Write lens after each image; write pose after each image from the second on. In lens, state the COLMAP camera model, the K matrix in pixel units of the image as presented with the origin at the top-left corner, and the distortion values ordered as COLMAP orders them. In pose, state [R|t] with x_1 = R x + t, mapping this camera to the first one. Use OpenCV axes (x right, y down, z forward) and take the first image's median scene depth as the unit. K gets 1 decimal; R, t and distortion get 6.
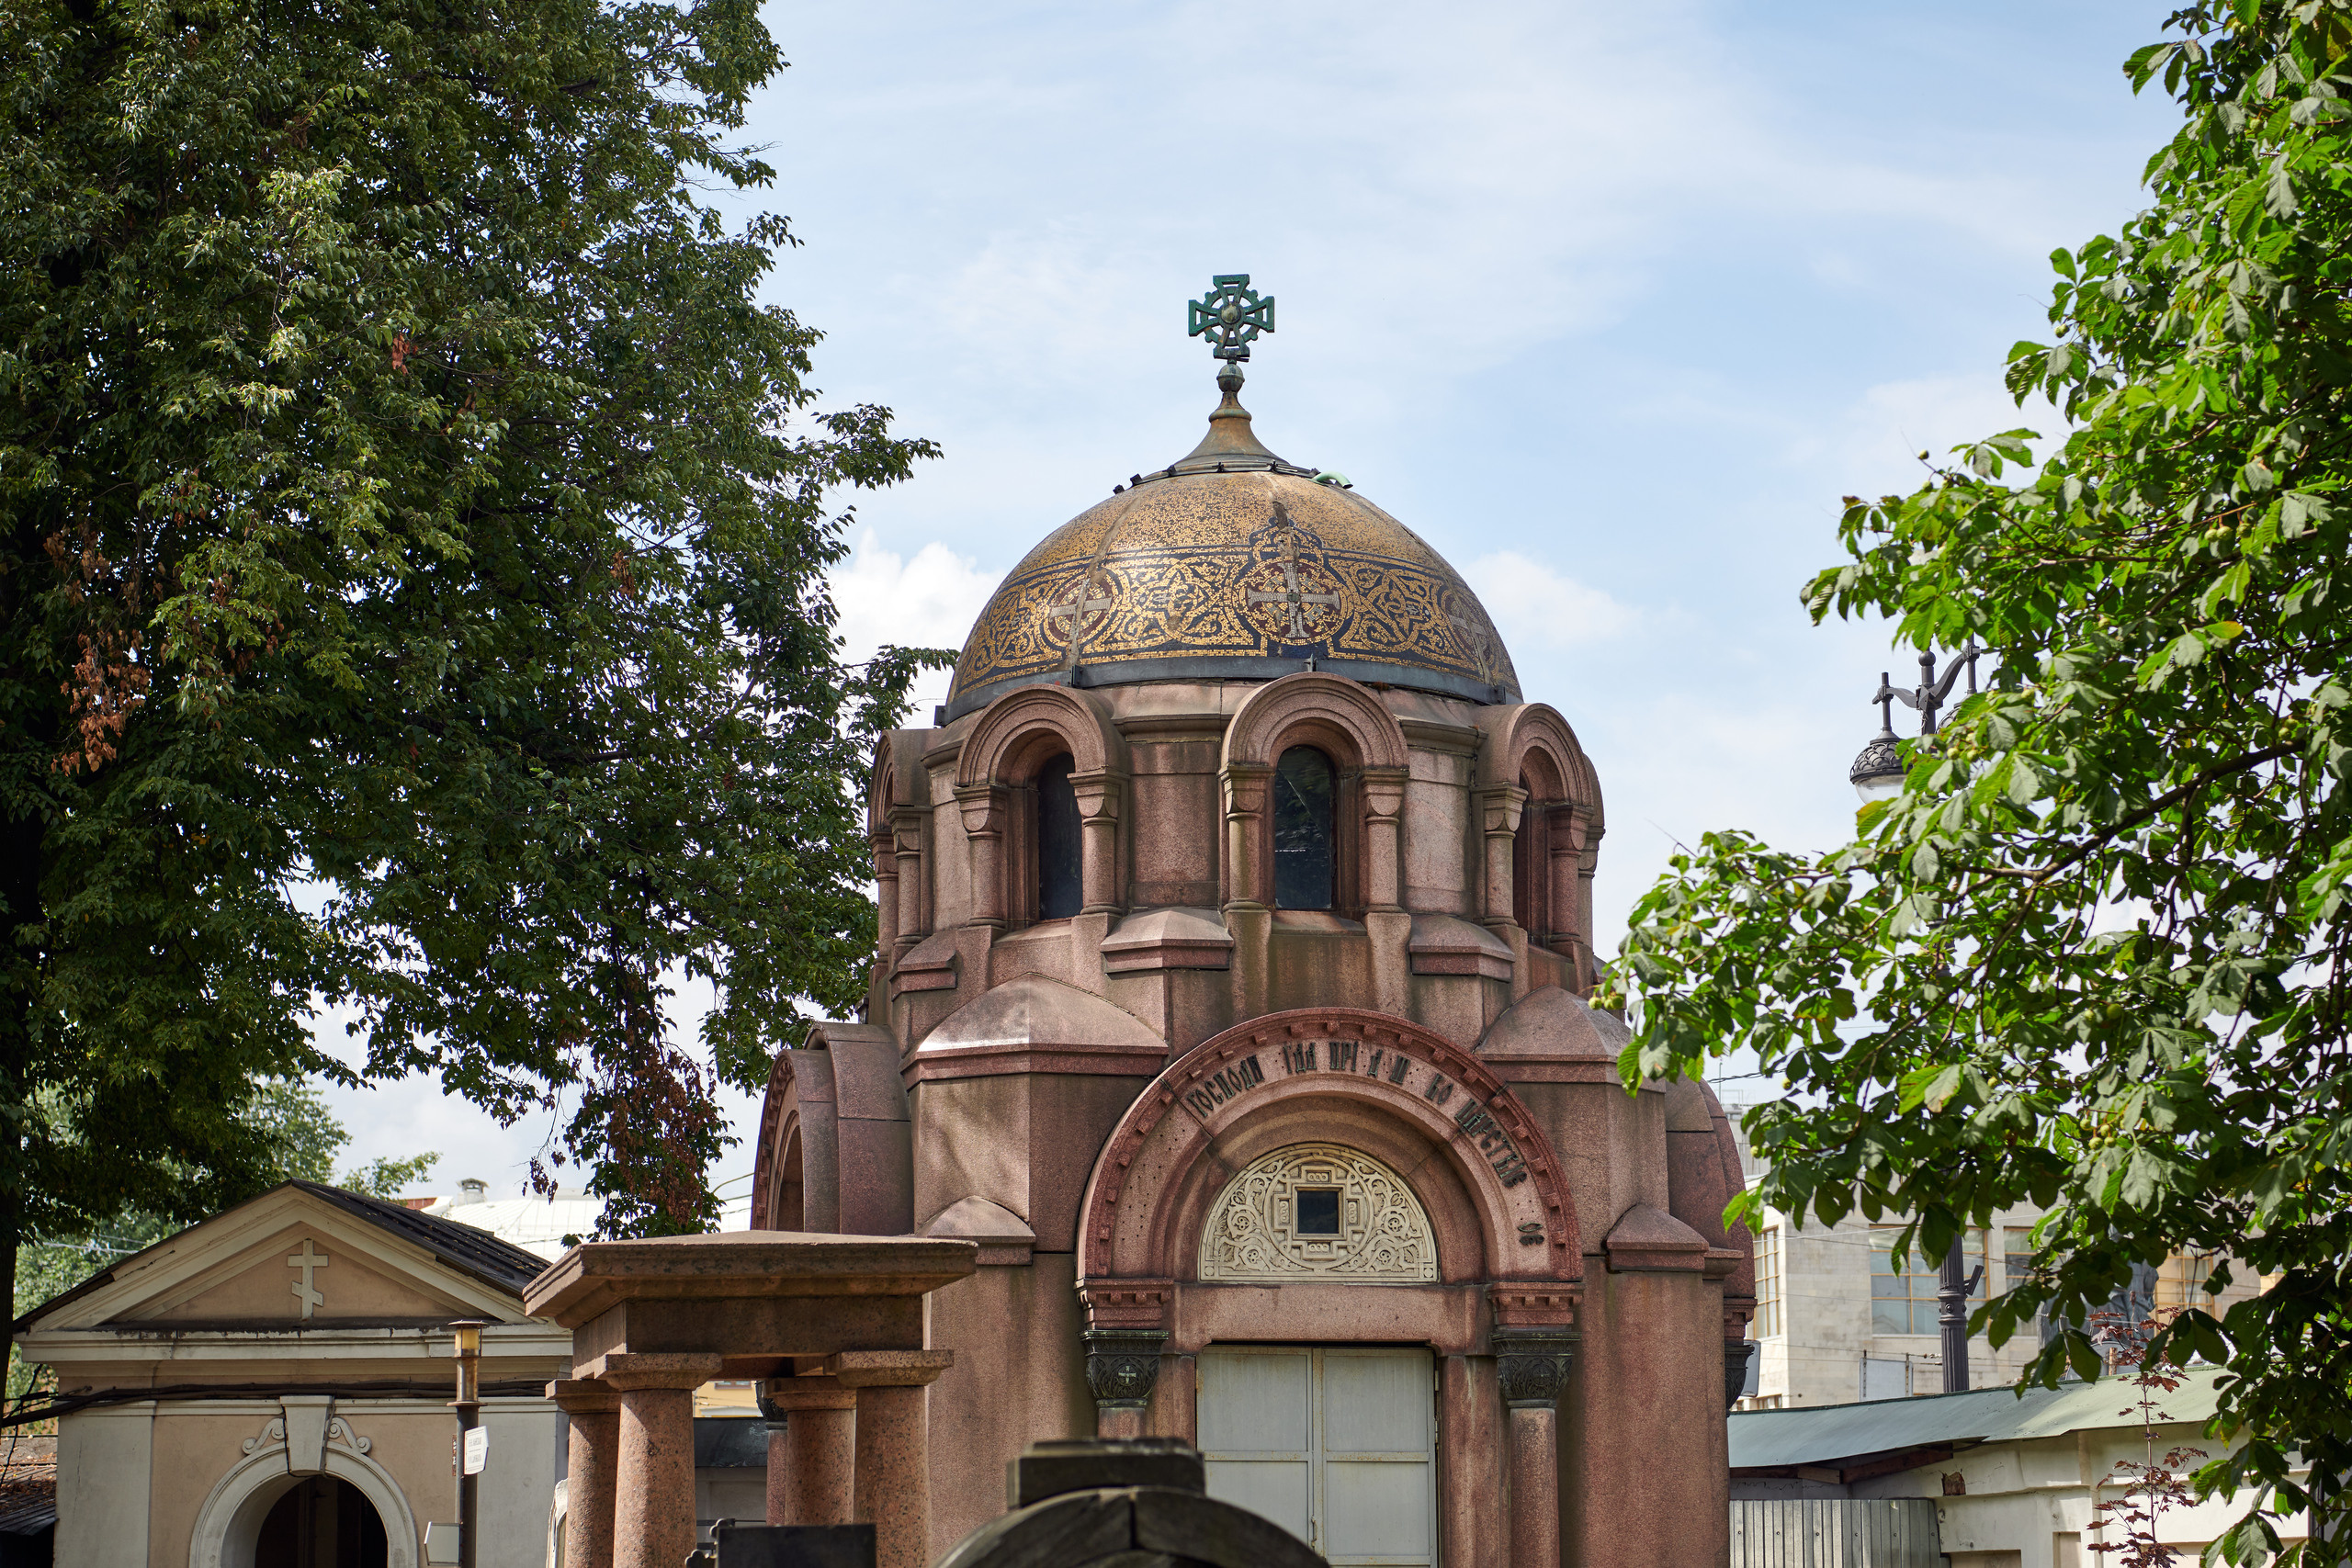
lens RADIAL K [[4611.8, 0, 1176.0], [0, 4611.8, 784.0], [0, 0, 1]] dist [0.046877, -0.083297]
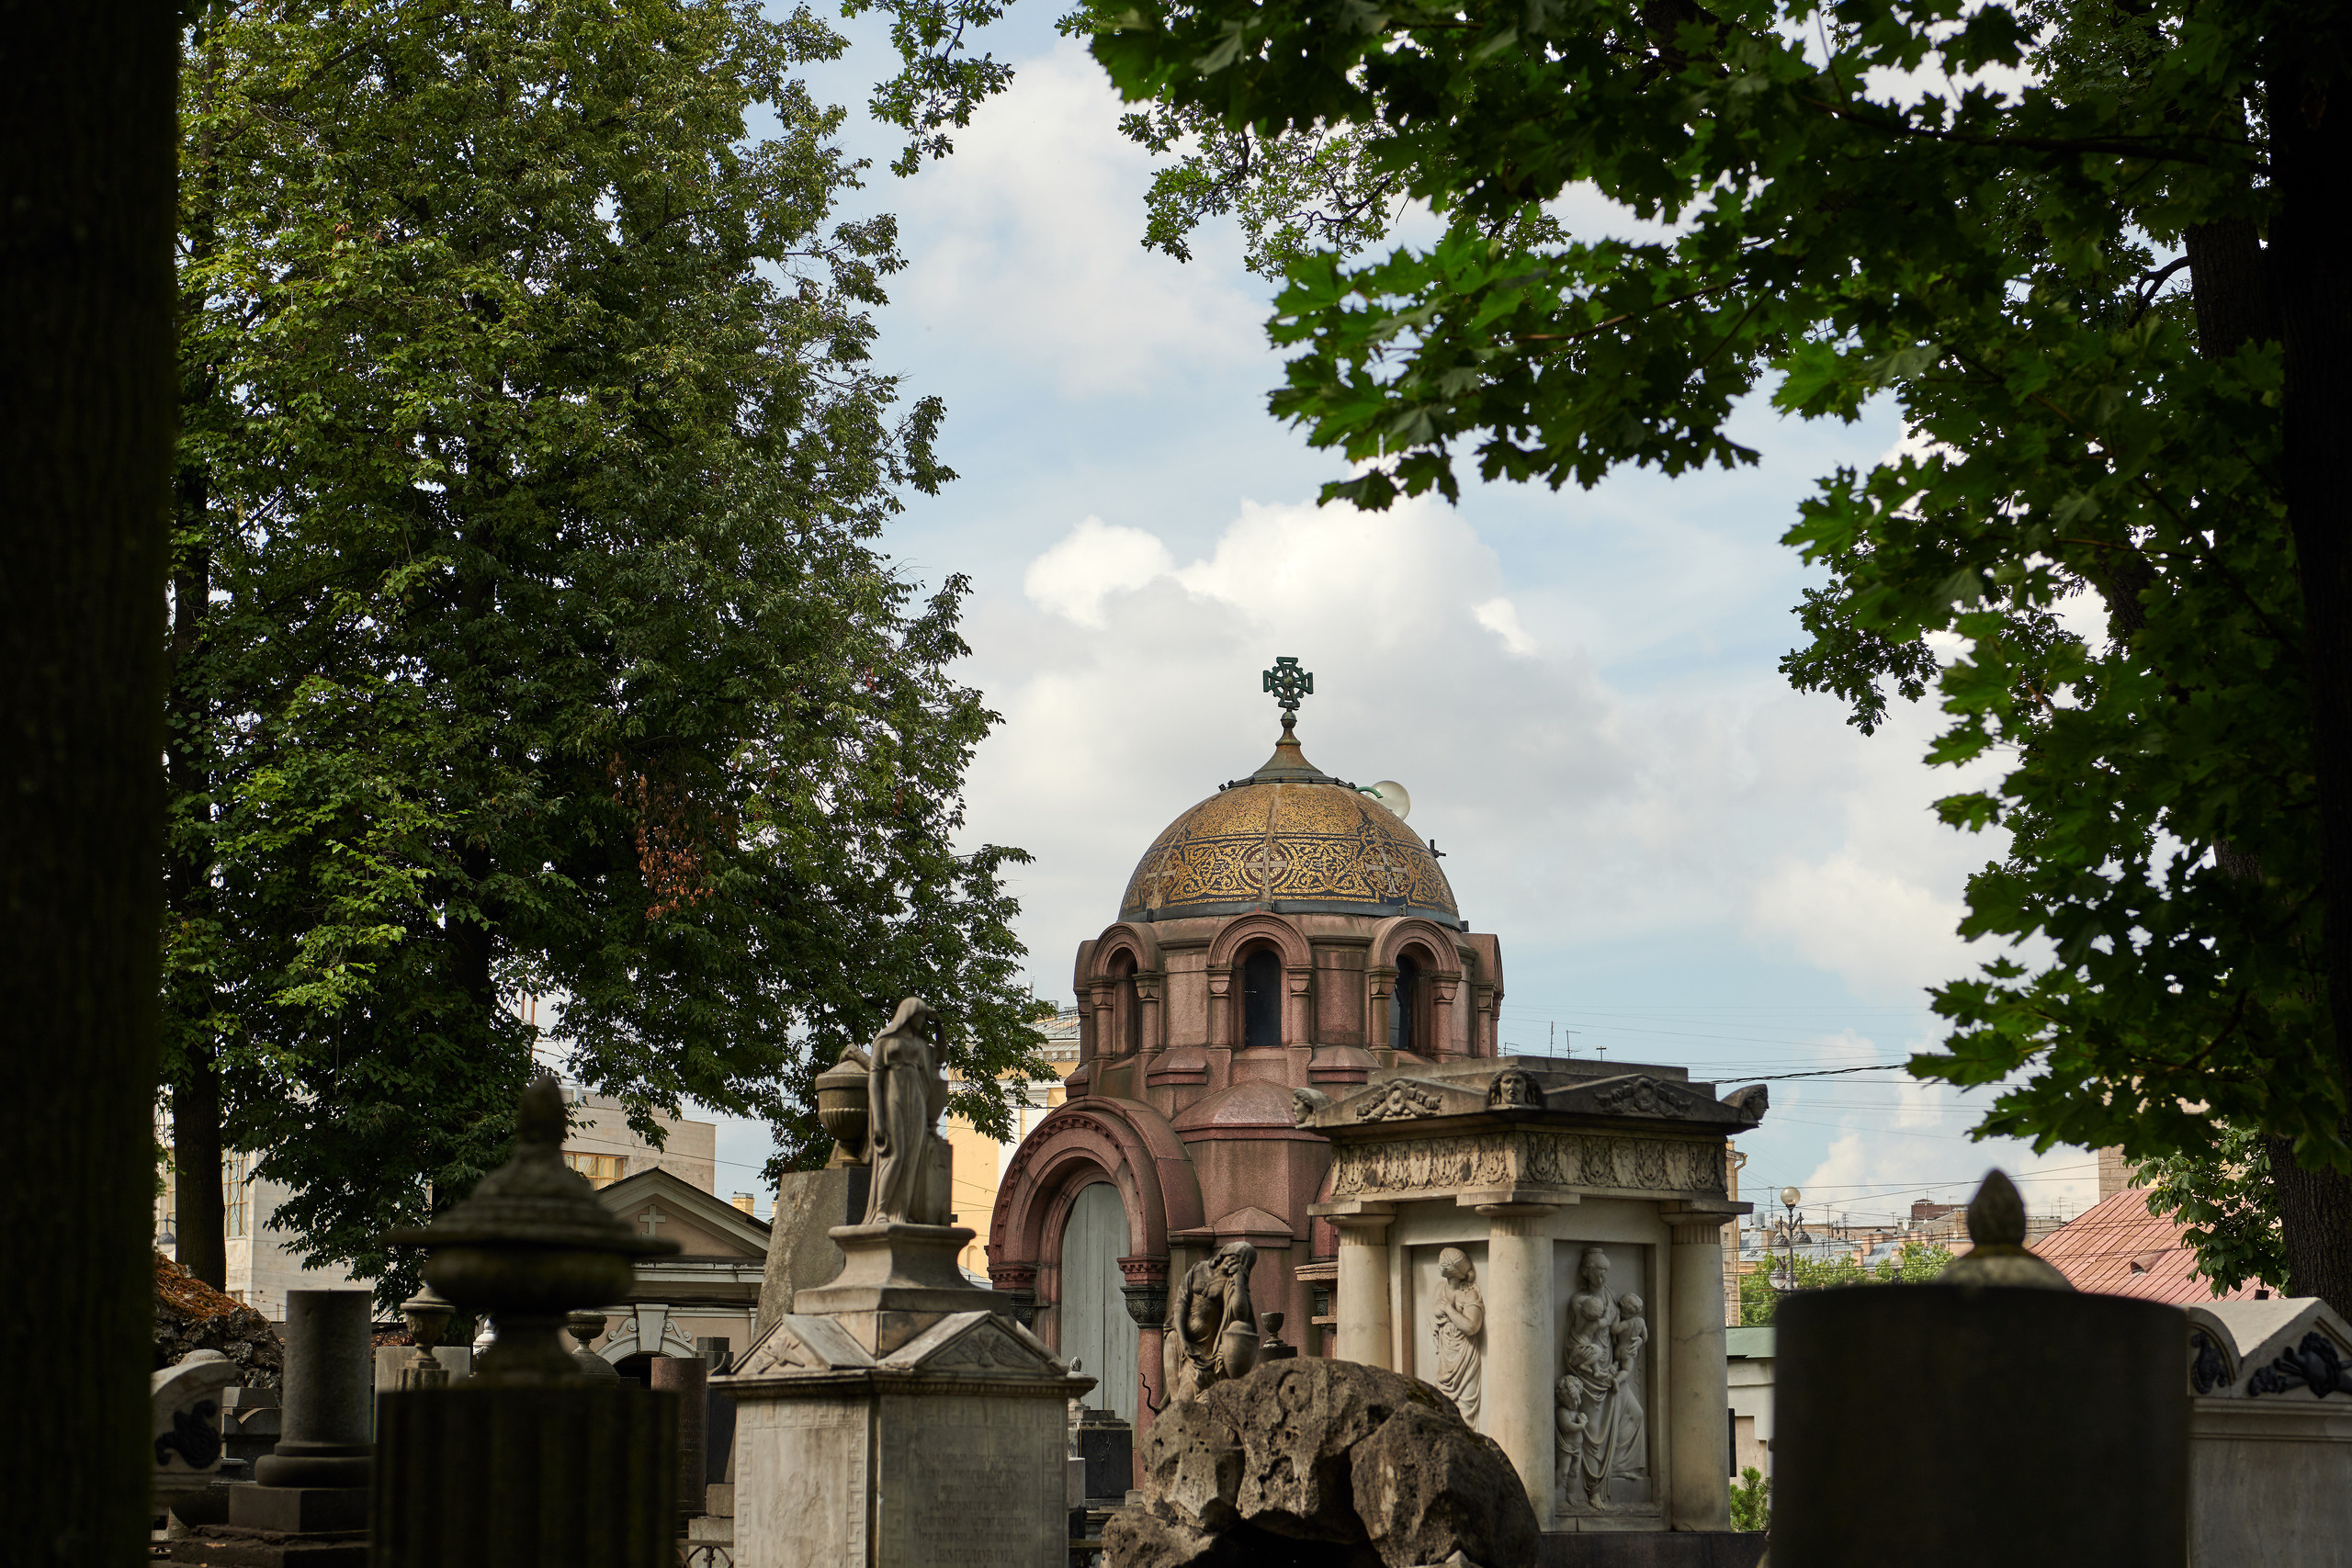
lens RADIAL K [[4611.8, 0, 1176.0], [0, 4611.8, 784.0], [0, 0, 1]] dist [0.046877, -0.083297]
pose [[0.919213, 0.068850, 0.387695, -0.685980], [-0.077551, 0.996965, 0.006822, -0.073520], [-0.386049, -0.036337, 0.921762, -0.547159]]
